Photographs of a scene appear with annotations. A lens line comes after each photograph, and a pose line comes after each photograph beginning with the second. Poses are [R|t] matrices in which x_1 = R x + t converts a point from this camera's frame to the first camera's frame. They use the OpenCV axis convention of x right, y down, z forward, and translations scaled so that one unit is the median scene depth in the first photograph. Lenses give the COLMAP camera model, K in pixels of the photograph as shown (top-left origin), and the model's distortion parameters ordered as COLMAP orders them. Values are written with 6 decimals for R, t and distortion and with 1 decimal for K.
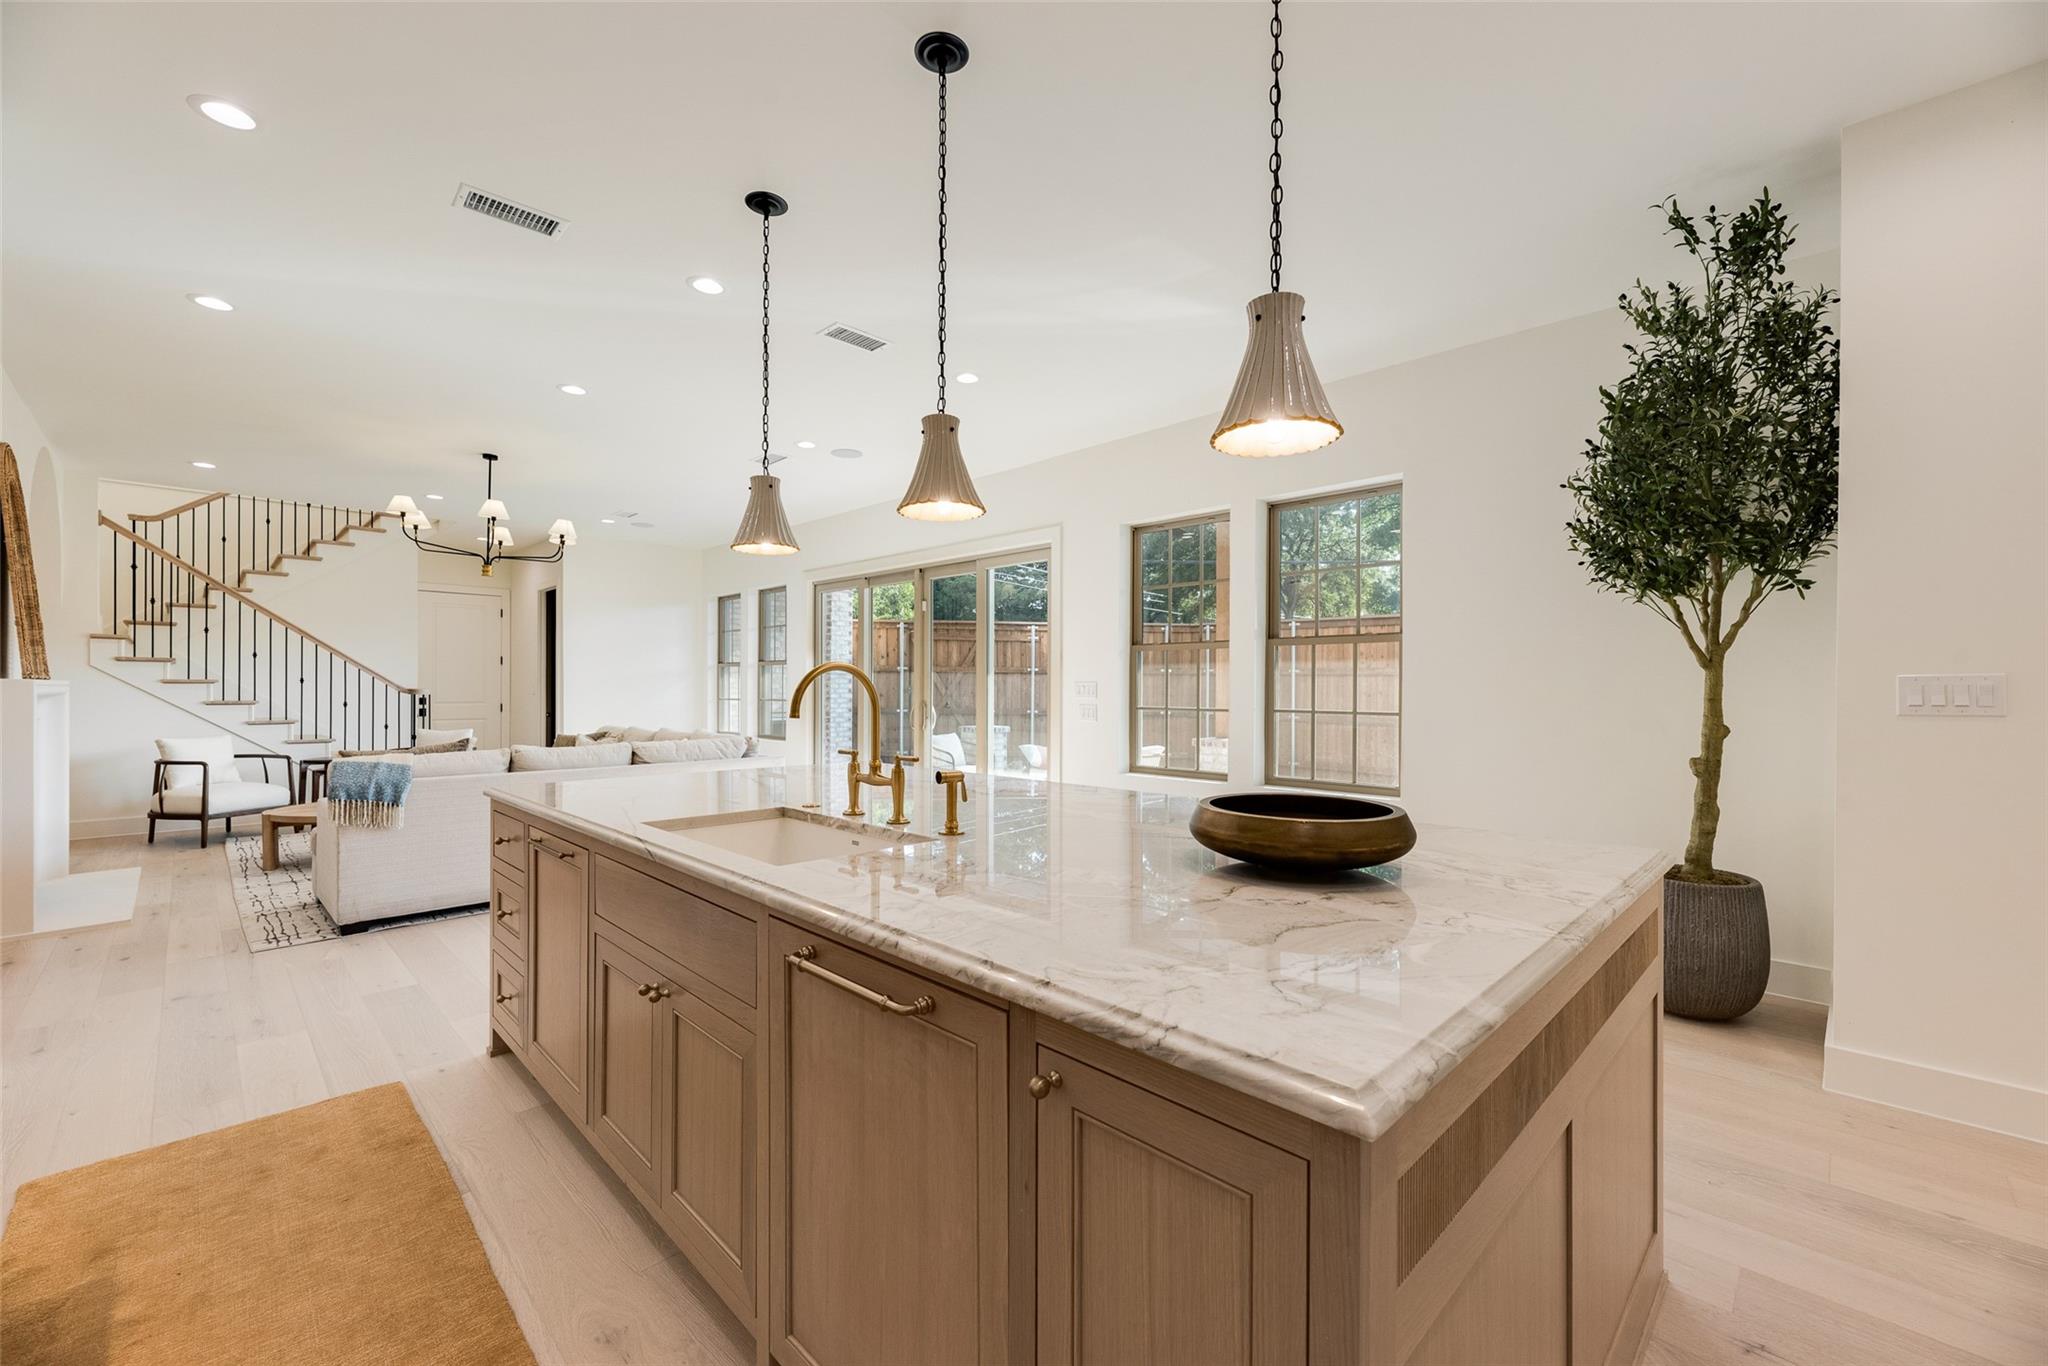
lens RADIAL K [[823.5, 0, 1026.1], [0, 823.5, 691.8], [0, 0, 1]] dist [0.000895, 0.000260]
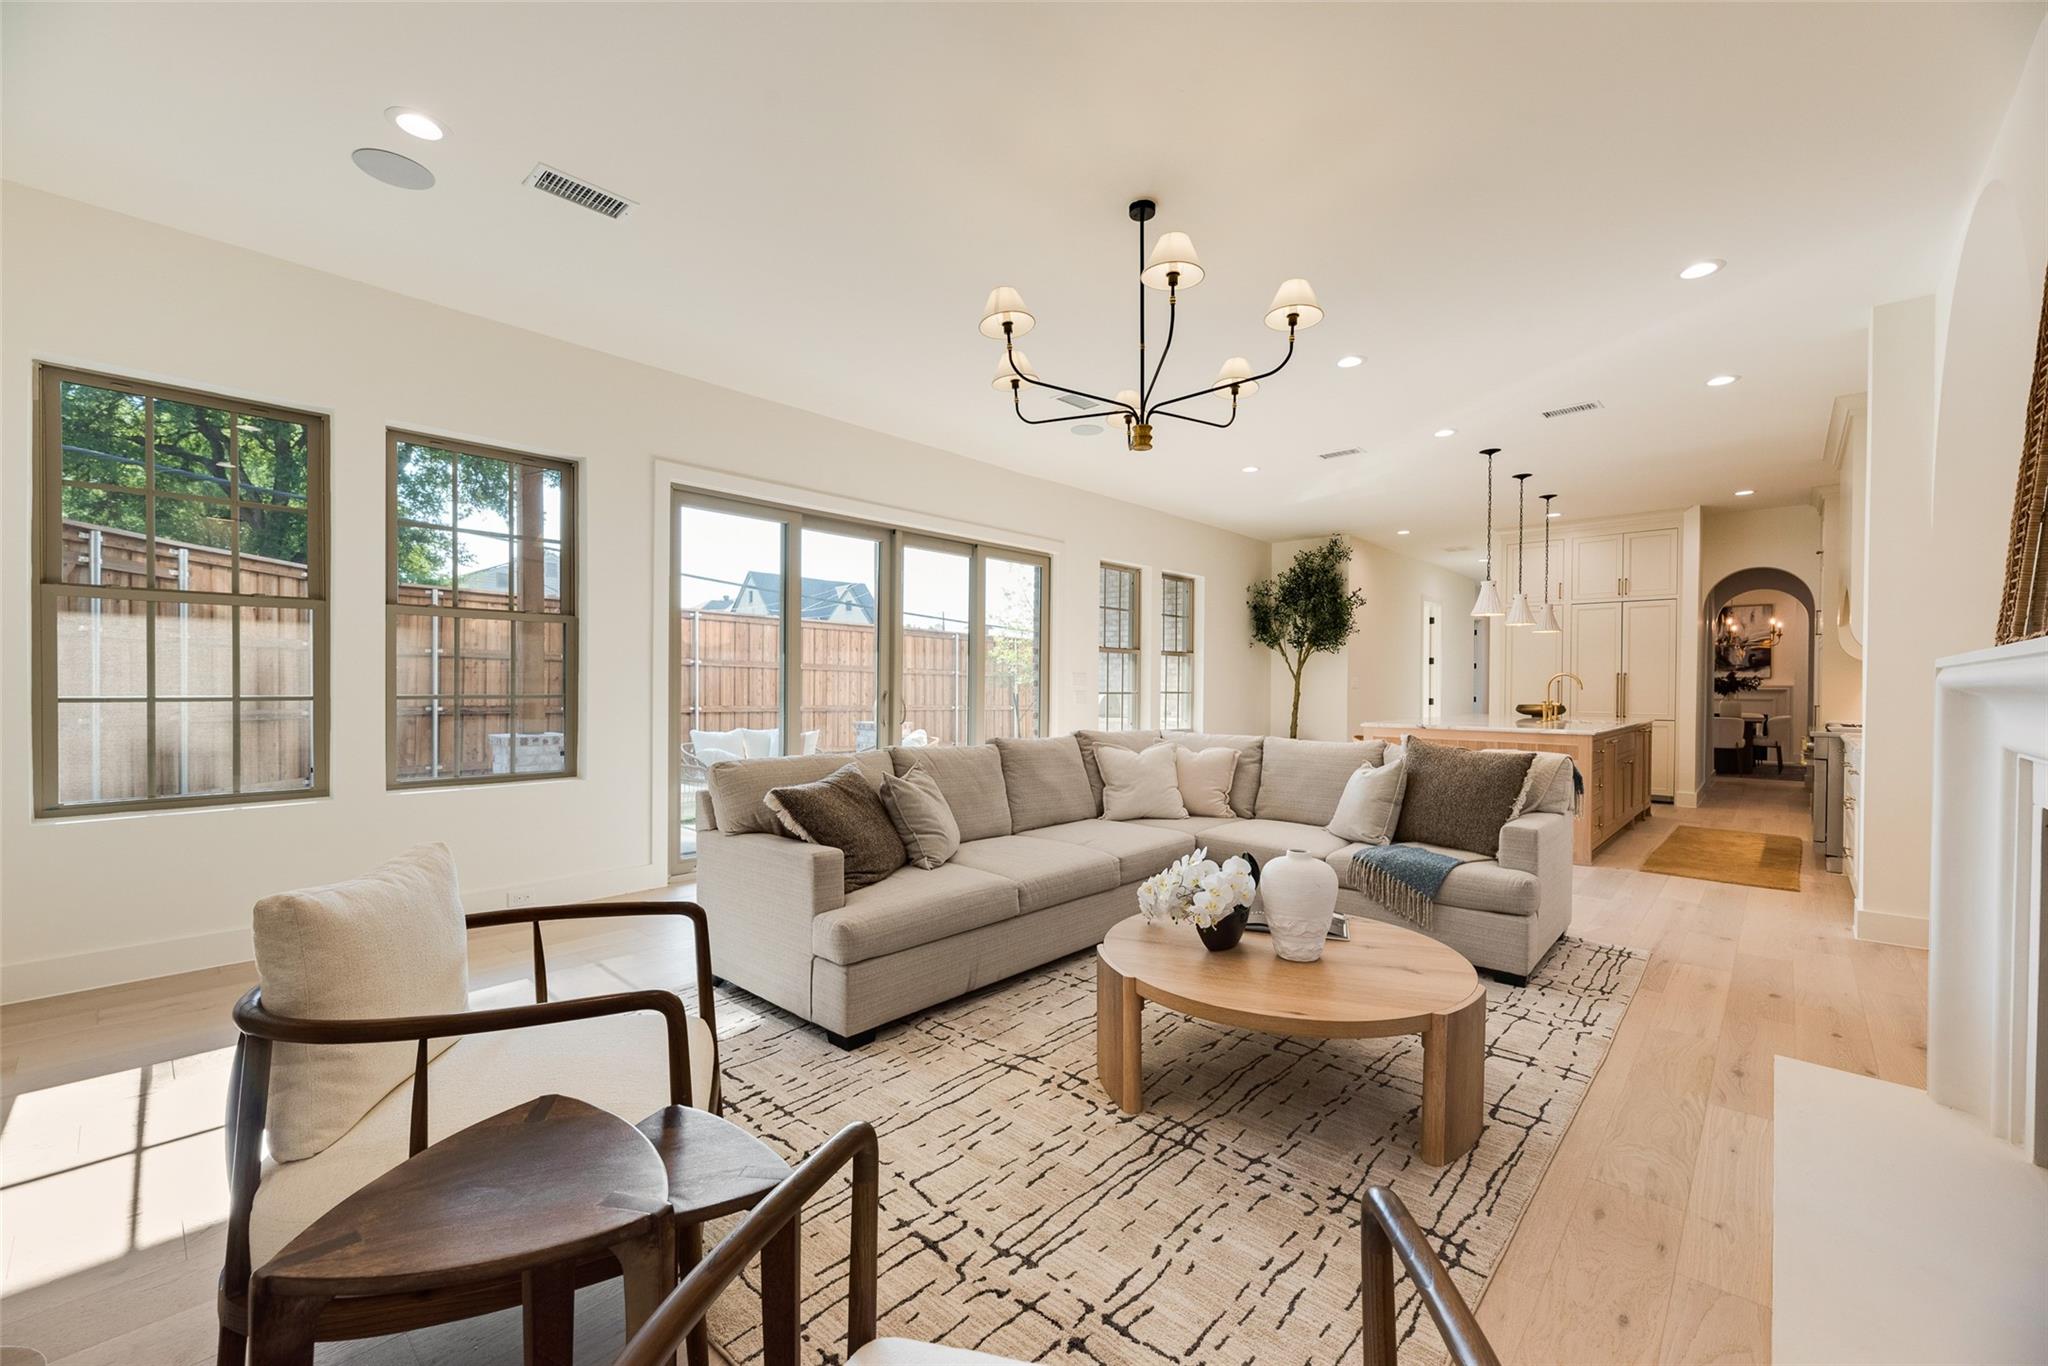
lens RADIAL K [[813.9, 0, 991.2], [0, 813.9, 683.4], [0, 0, 1]] dist [-0.000065, 0.000013]
pose [[-0.005681, -0.006081, 0.999965, -0.927215], [-0.010858, 0.999923, 0.006019, -0.001050], [-0.999925, -0.010823, -0.005747, 0.876882]]
